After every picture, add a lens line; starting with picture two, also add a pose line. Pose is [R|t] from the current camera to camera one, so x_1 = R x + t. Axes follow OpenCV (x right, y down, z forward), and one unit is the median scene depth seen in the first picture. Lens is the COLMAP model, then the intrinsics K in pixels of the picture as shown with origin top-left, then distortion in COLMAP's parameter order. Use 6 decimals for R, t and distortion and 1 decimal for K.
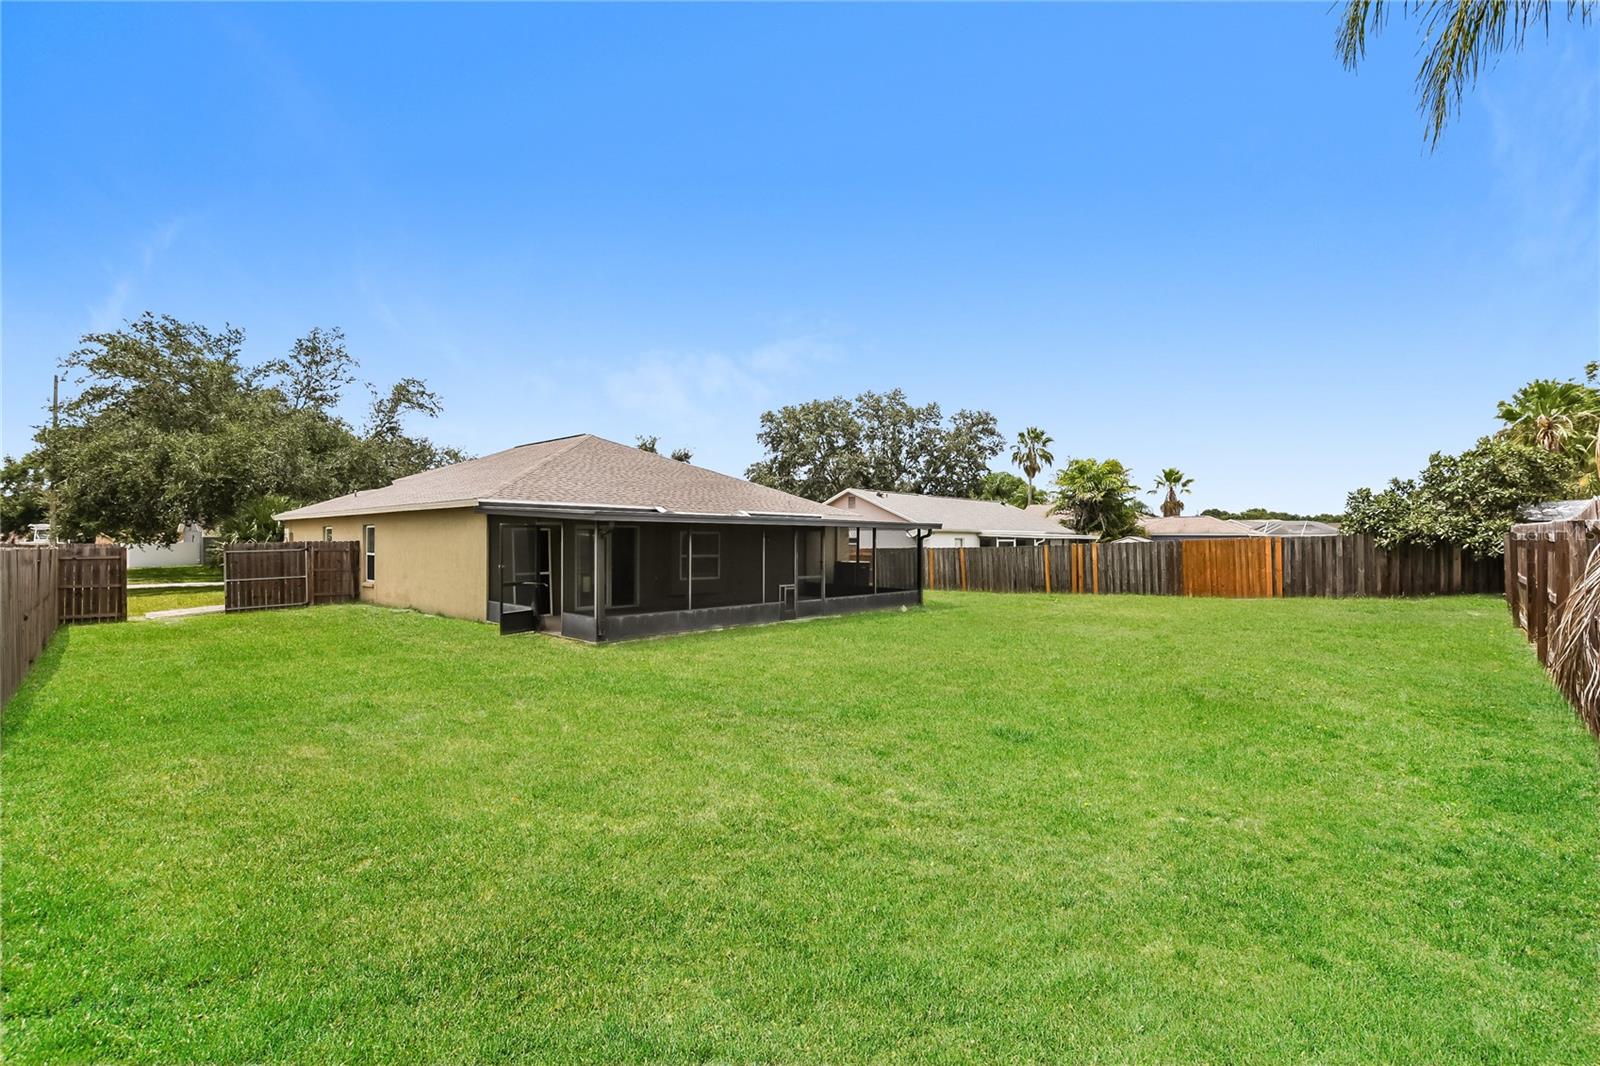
lens RADIAL K [[758.9, 0, 800.0], [0, 758.9, 533.0], [0, 0, 1]] dist [-0.000248, -0.000036]
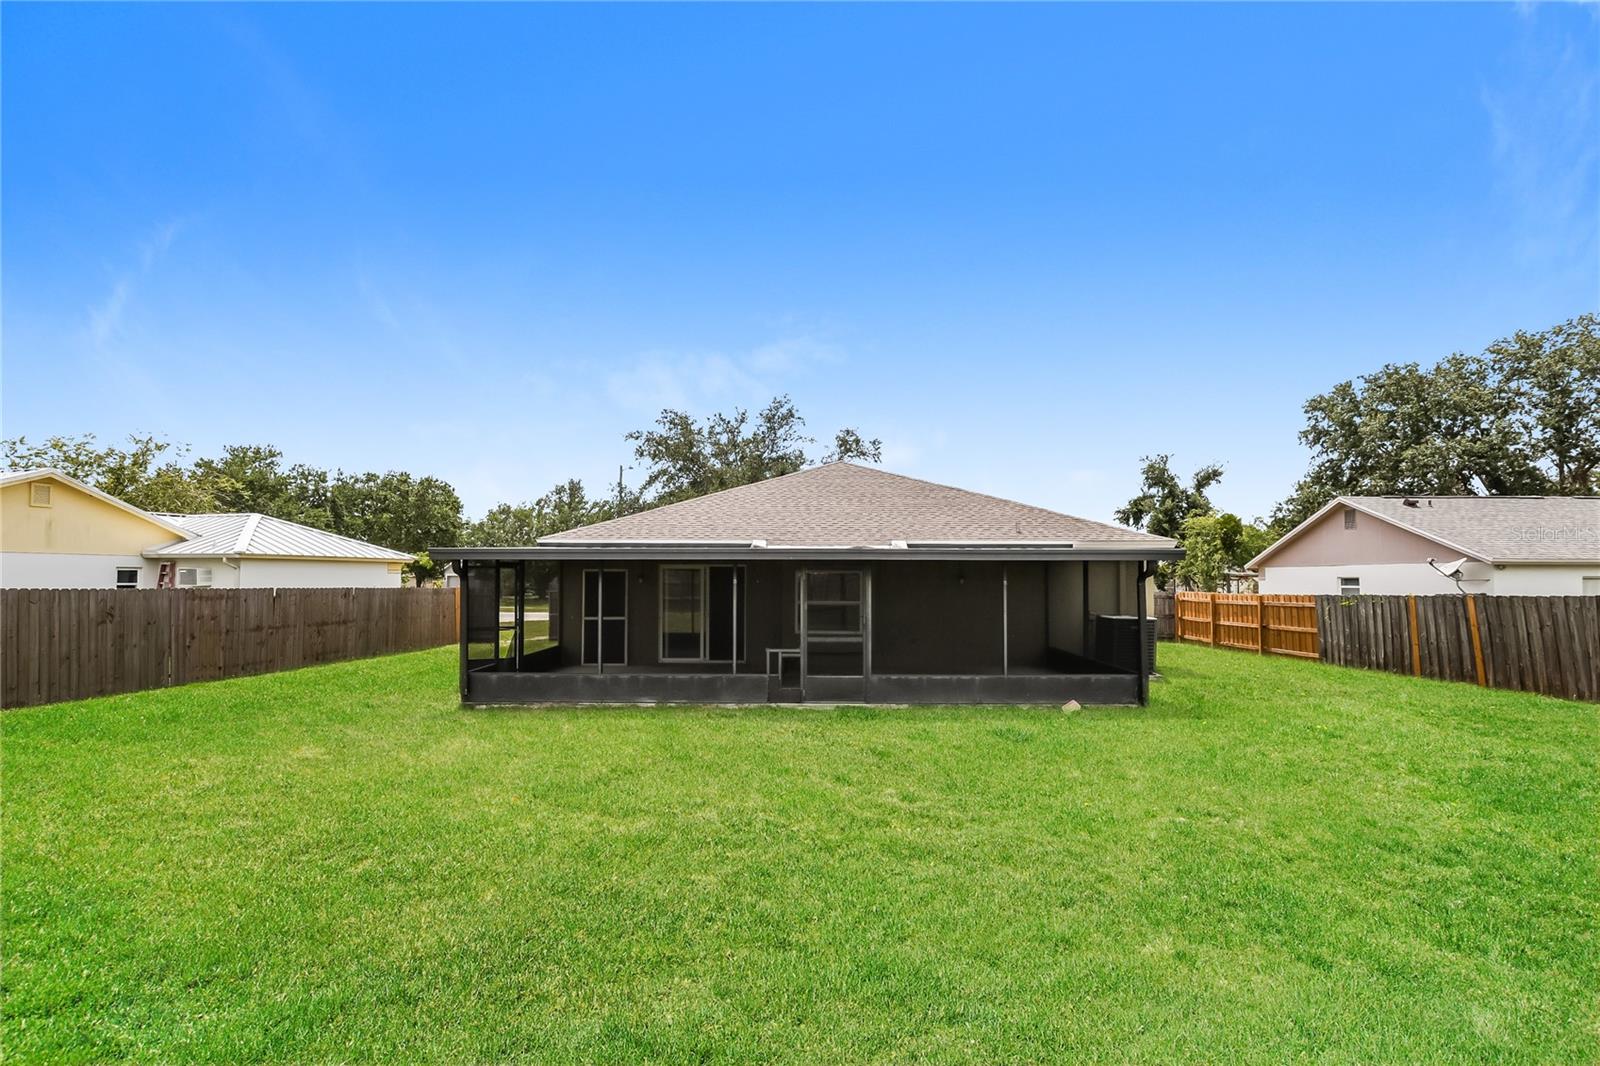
lens RADIAL K [[752.9, 0, 800.0], [0, 752.9, 533.0], [0, 0, 1]] dist [-0.015999, -0.000052]
pose [[0.643509, -0.051078, -0.763732, 0.394244], [0.007463, 0.998142, -0.060467, 0.005279], [0.765402, 0.033211, 0.642695, 0.464066]]
